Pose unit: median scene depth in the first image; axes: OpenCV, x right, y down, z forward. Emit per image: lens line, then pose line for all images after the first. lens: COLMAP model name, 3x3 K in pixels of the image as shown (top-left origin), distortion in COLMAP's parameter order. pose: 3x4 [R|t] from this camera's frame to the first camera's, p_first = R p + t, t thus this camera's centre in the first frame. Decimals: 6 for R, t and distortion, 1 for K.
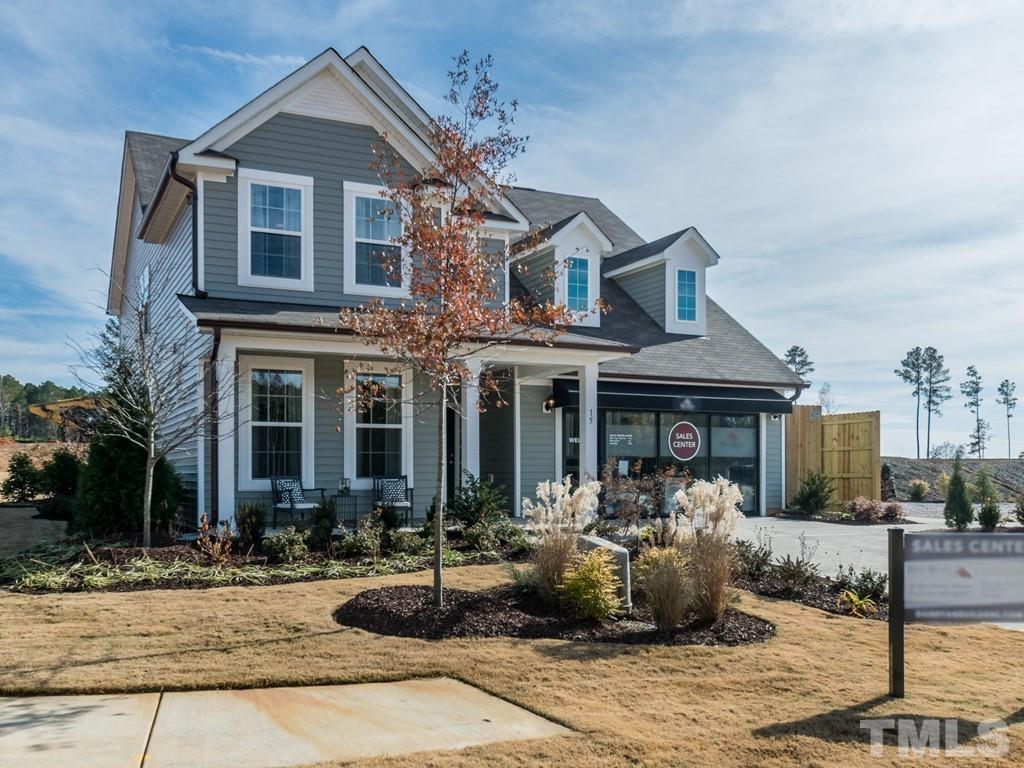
lens RADIAL K [[551.7, 0, 531.3], [0, 551.7, 382.7], [0, 0, 1]] dist [-0.001436, 0.000086]
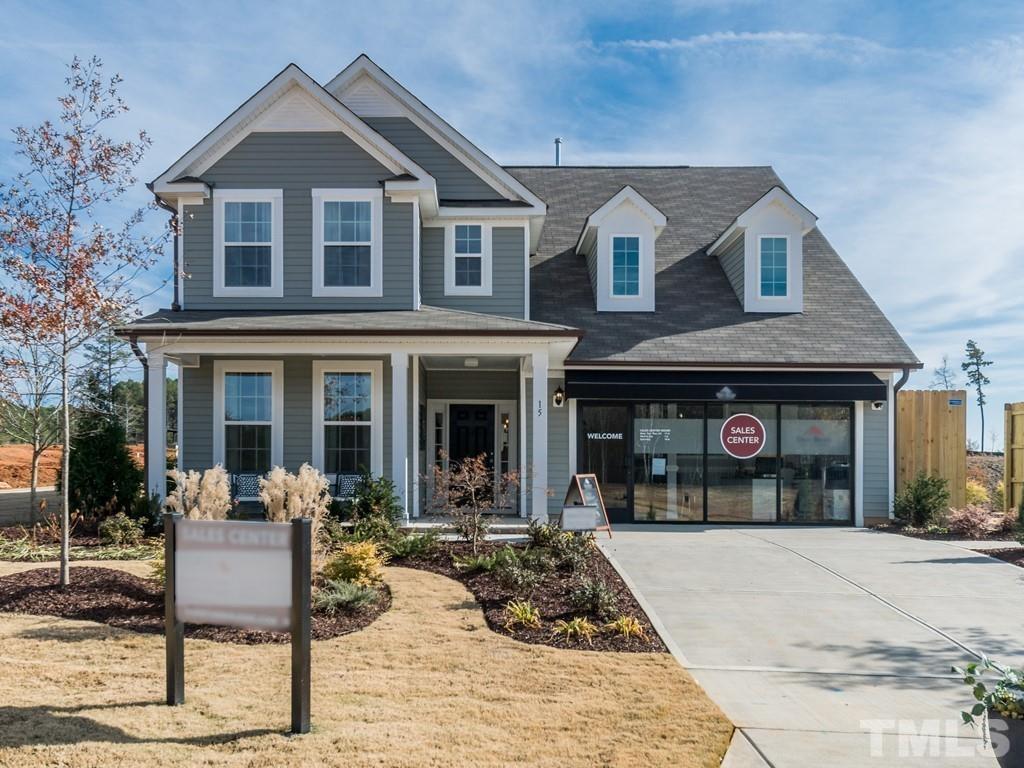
lens RADIAL K [[576.2, 0, 512.0], [0, 576.2, 384.0], [0, 0, 1]] dist [0.001892, 0.000038]
pose [[0.957959, -0.037315, -0.284469, 0.315314], [0.038914, 0.999243, -0.000030, 0.017374], [0.284255, -0.011041, 0.958685, 0.059880]]
